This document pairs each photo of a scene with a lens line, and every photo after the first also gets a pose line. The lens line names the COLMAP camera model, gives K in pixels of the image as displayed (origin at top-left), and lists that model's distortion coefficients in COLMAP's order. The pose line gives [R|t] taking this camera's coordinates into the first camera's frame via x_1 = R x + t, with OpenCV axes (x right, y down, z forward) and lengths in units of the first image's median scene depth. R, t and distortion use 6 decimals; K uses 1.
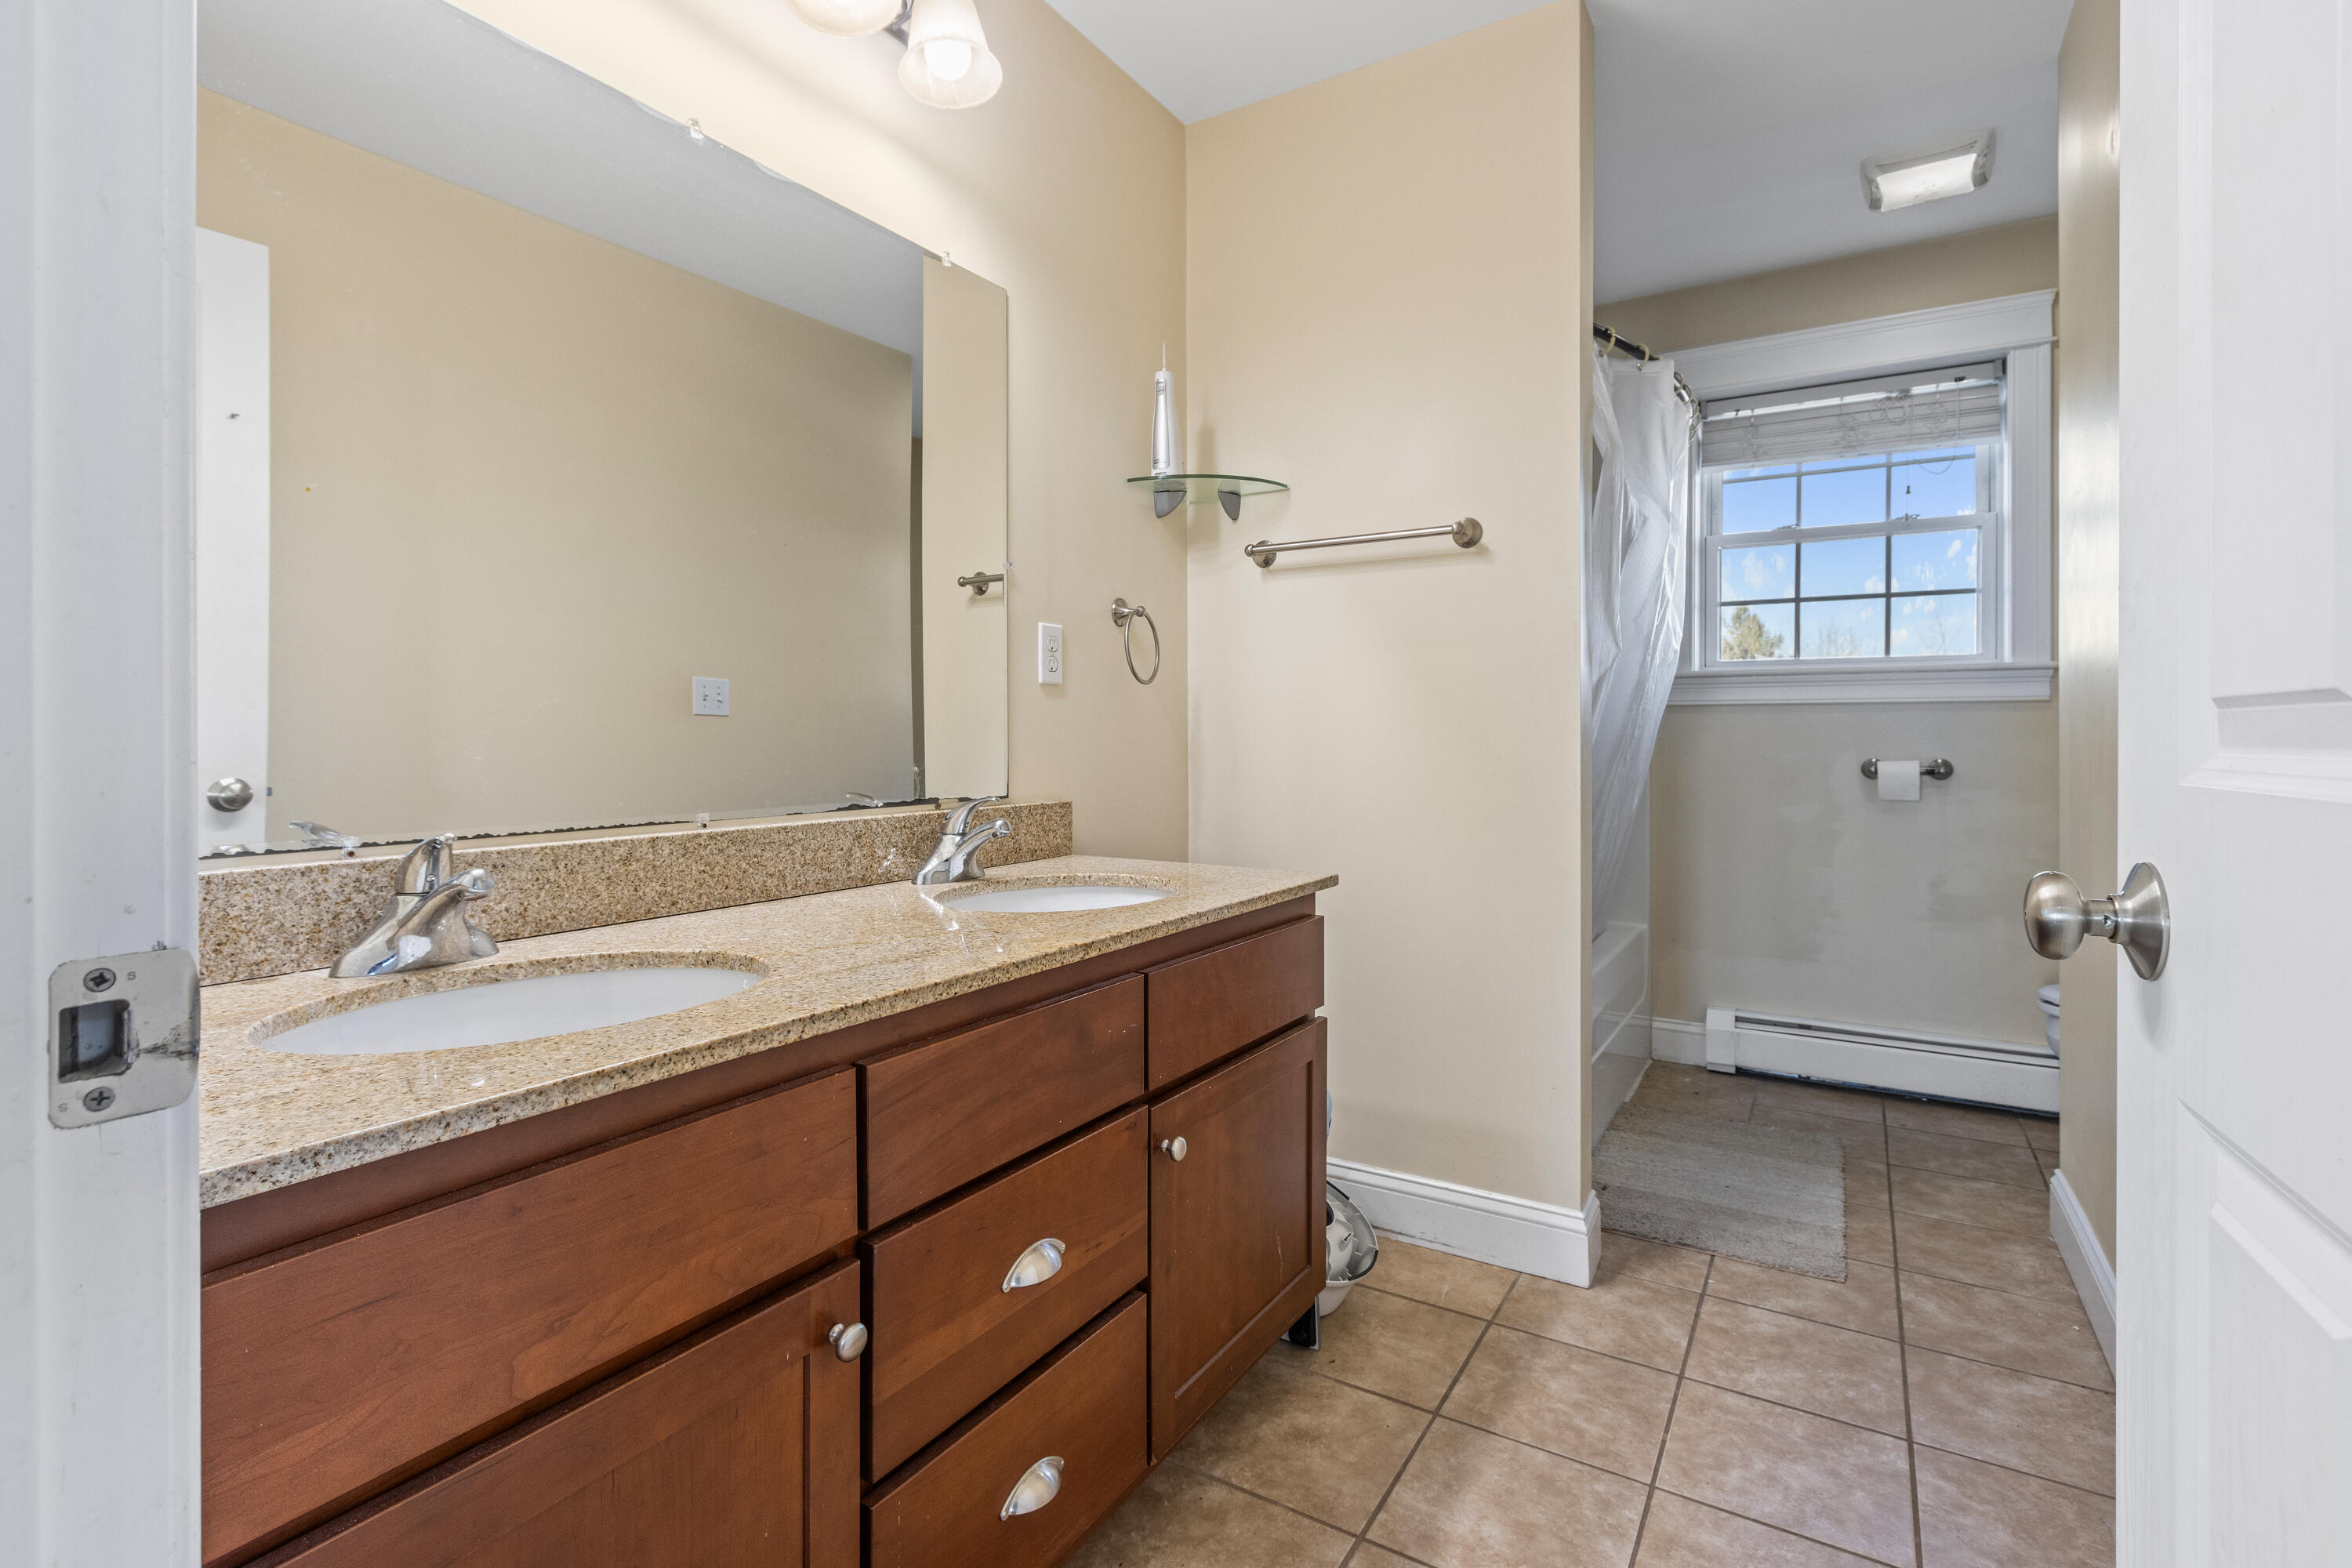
lens RADIAL K [[1113.7, 0, 1138.3], [0, 1113.7, 734.6], [0, 0, 1]] dist [-0.000415, 0.000285]
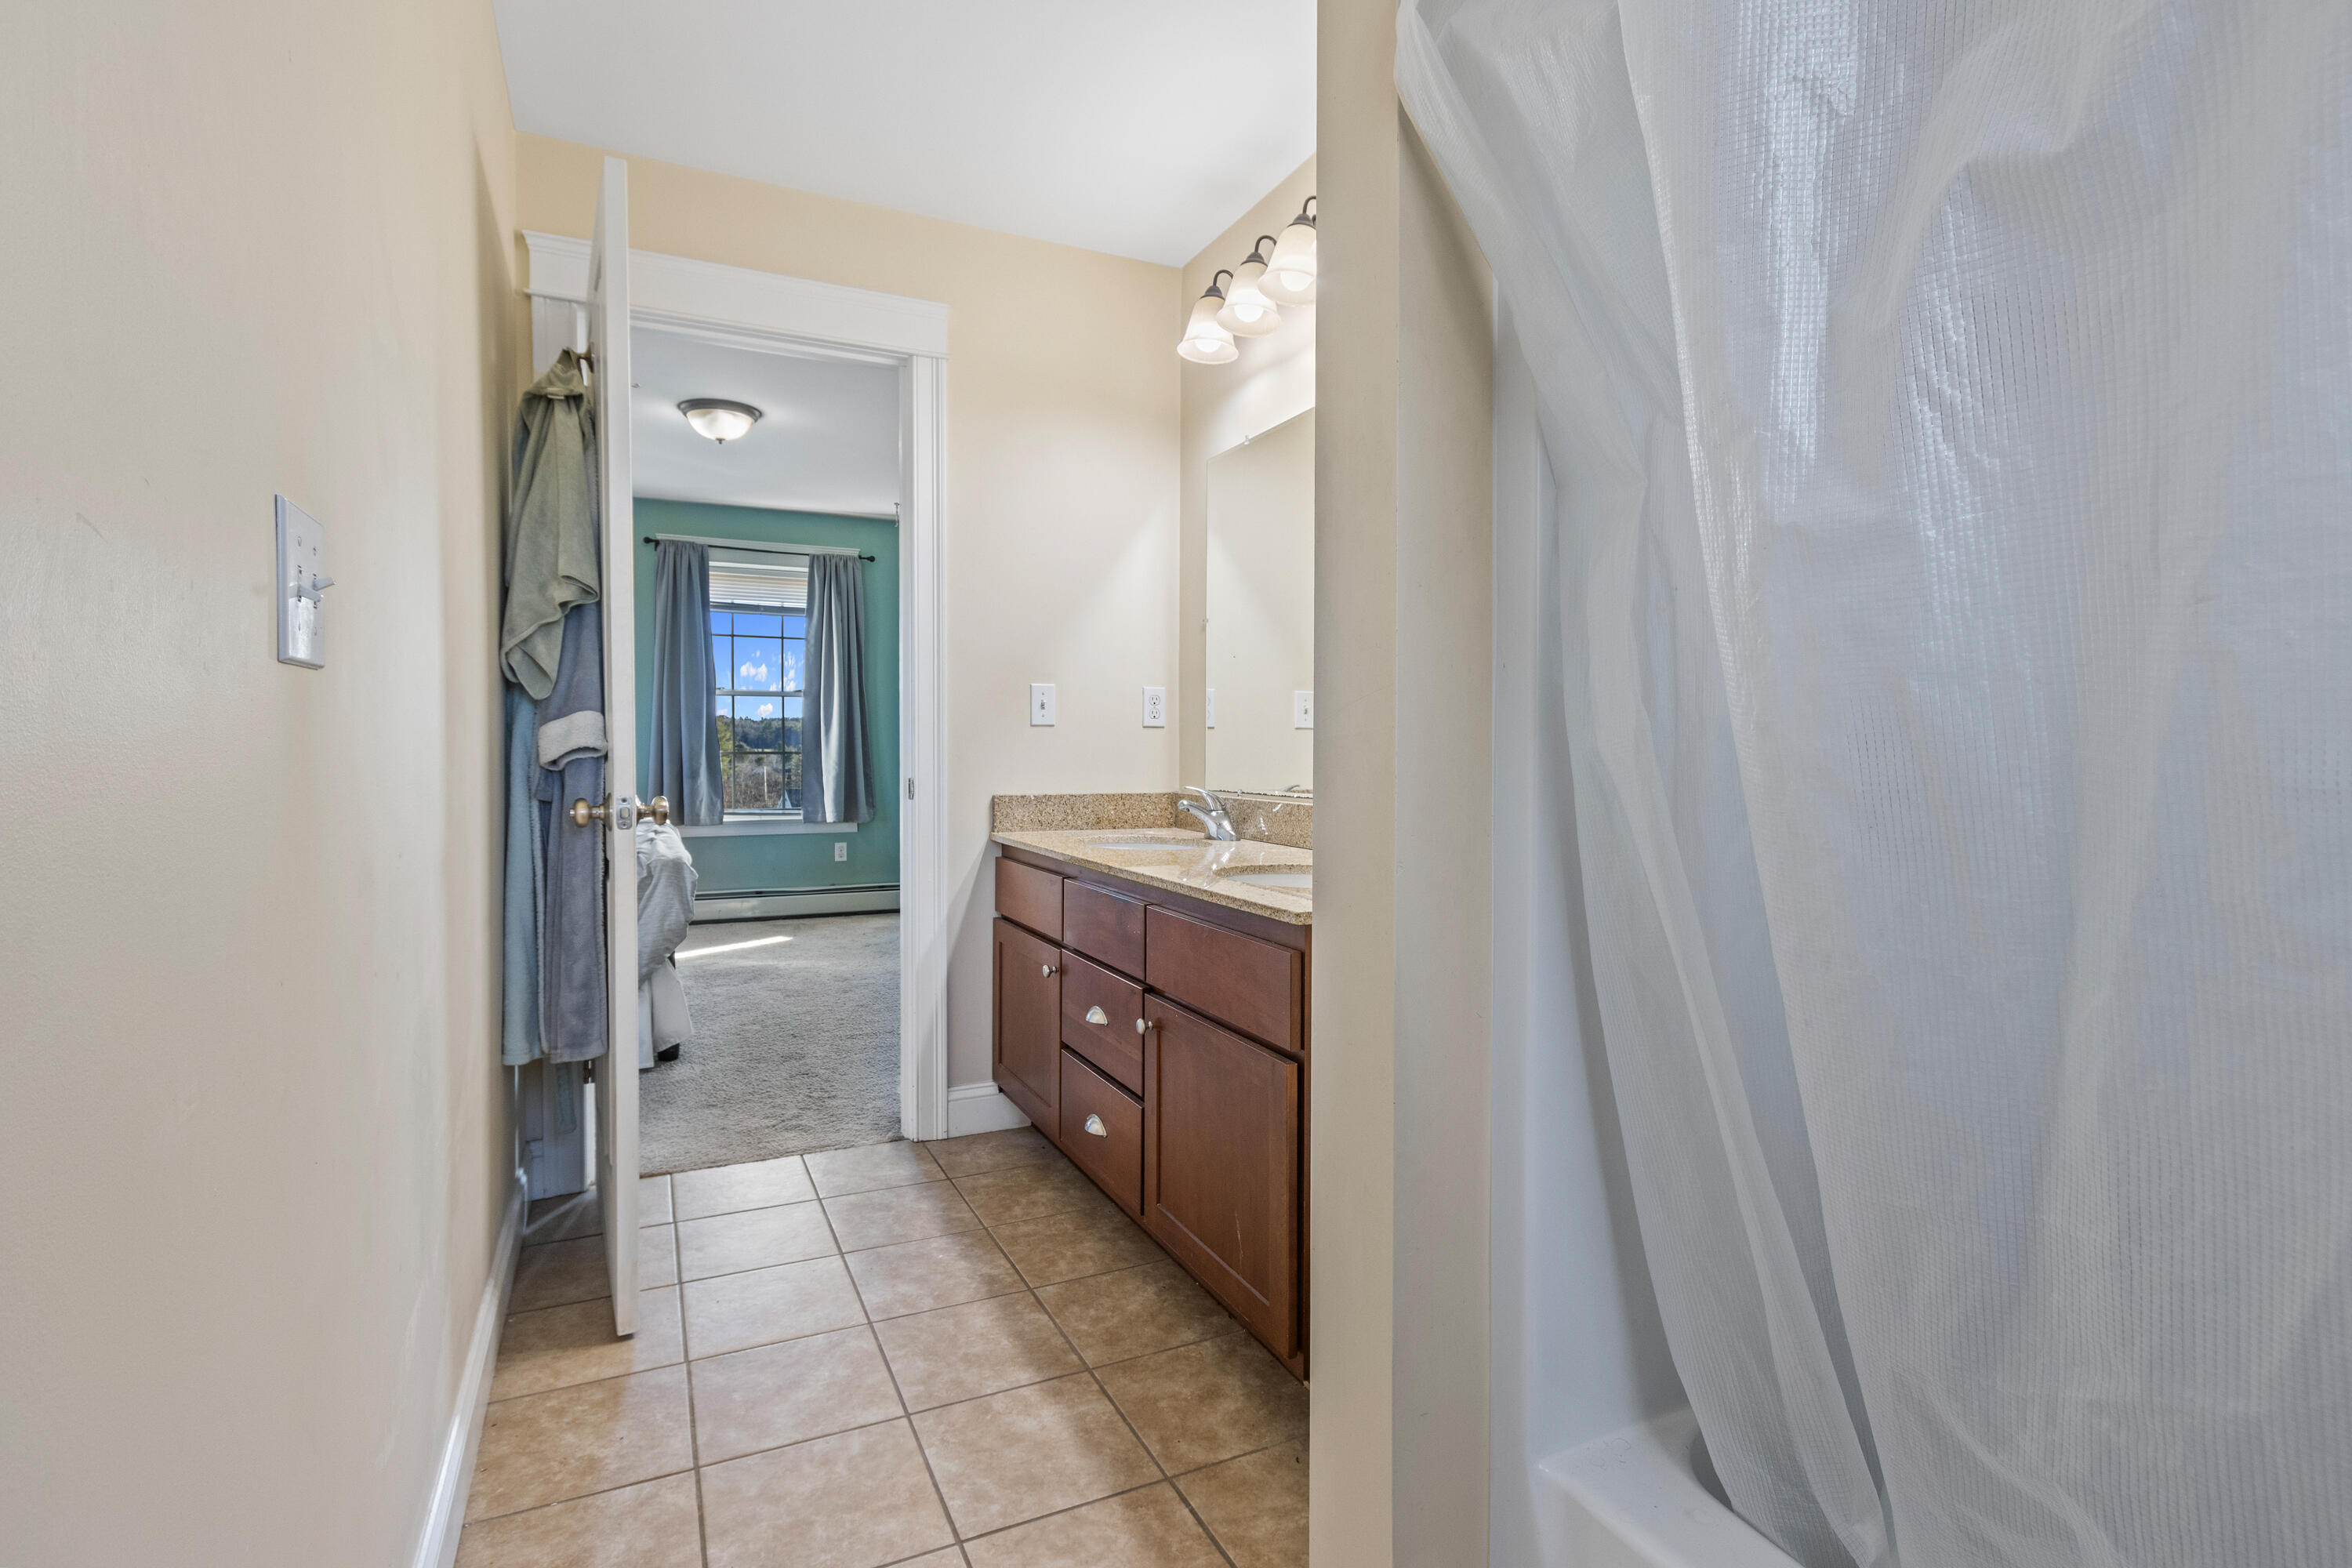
lens RADIAL K [[1113.7, 0, 1159.8], [0, 1113.7, 776.7], [0, 0, 1]] dist [-0.000415, 0.000285]
pose [[-0.535224, 0.014770, -0.844581, 1.238993], [-0.010902, 0.999643, 0.024390, 0.002363], [0.844640, 0.022262, -0.534872, 1.748736]]
